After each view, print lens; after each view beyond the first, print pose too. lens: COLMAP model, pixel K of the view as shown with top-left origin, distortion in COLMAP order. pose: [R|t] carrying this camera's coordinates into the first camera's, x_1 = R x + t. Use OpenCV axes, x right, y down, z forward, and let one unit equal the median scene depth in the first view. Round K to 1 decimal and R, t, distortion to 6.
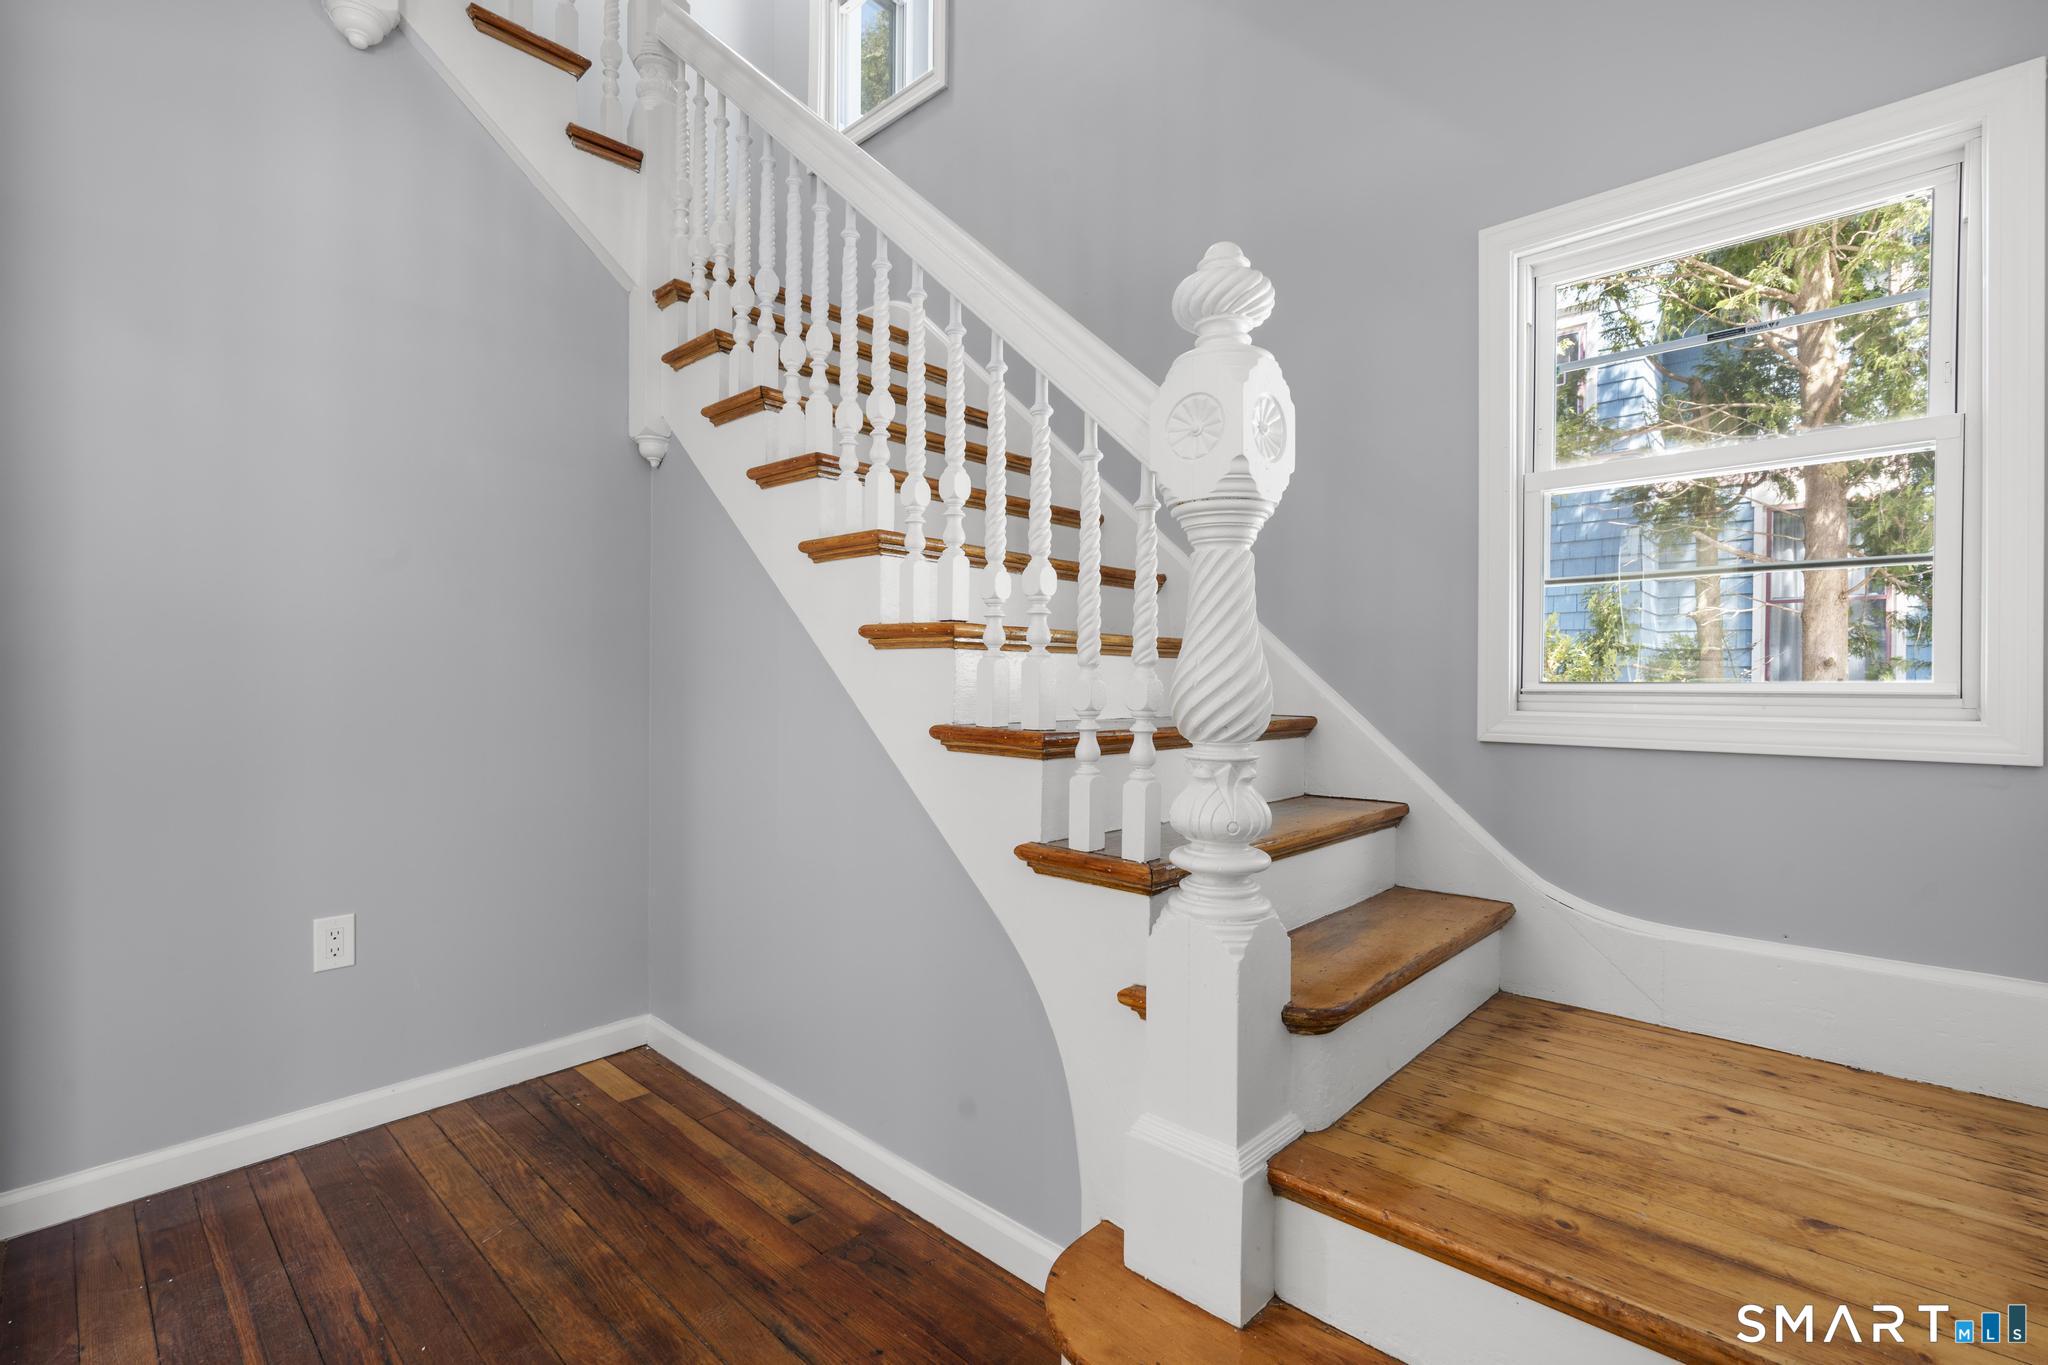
lens RADIAL K [[914.1, 0, 1021.9], [0, 914.1, 686.2], [0, 0, 1]] dist [-0.013783, 0.005487]
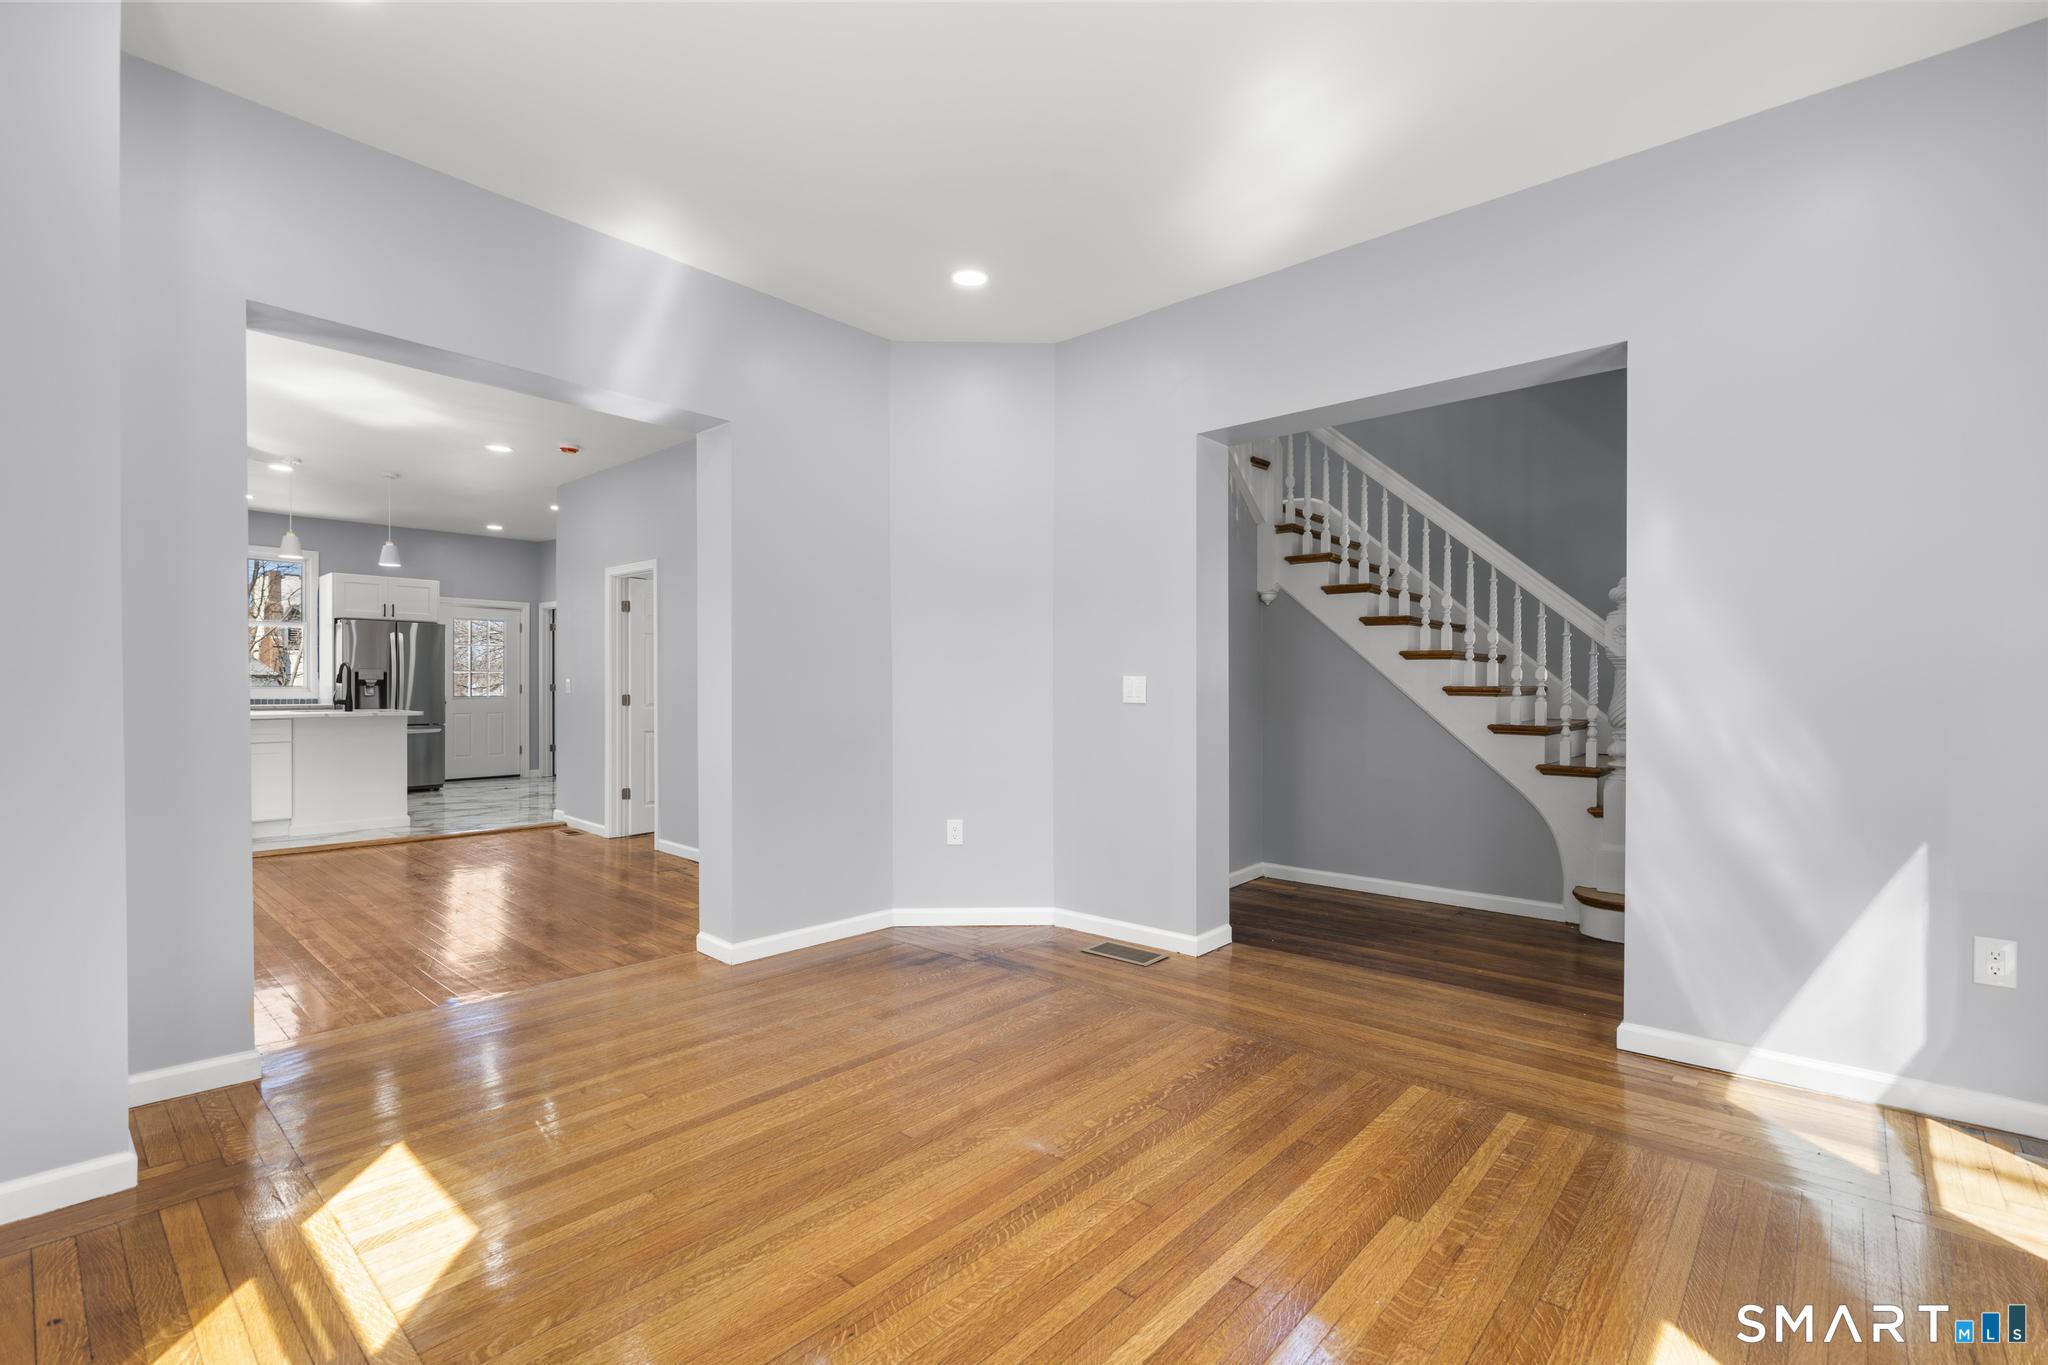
lens RADIAL K [[914.1, 0, 1021.9], [0, 914.1, 686.2], [0, 0, 1]] dist [-0.013783, 0.005487]
pose [[0.999998, 0.000938, 0.001587, -1.423786], [-0.000911, 0.999861, -0.016620, -0.023523], [-0.001603, 0.016618, 0.999861, -1.640725]]
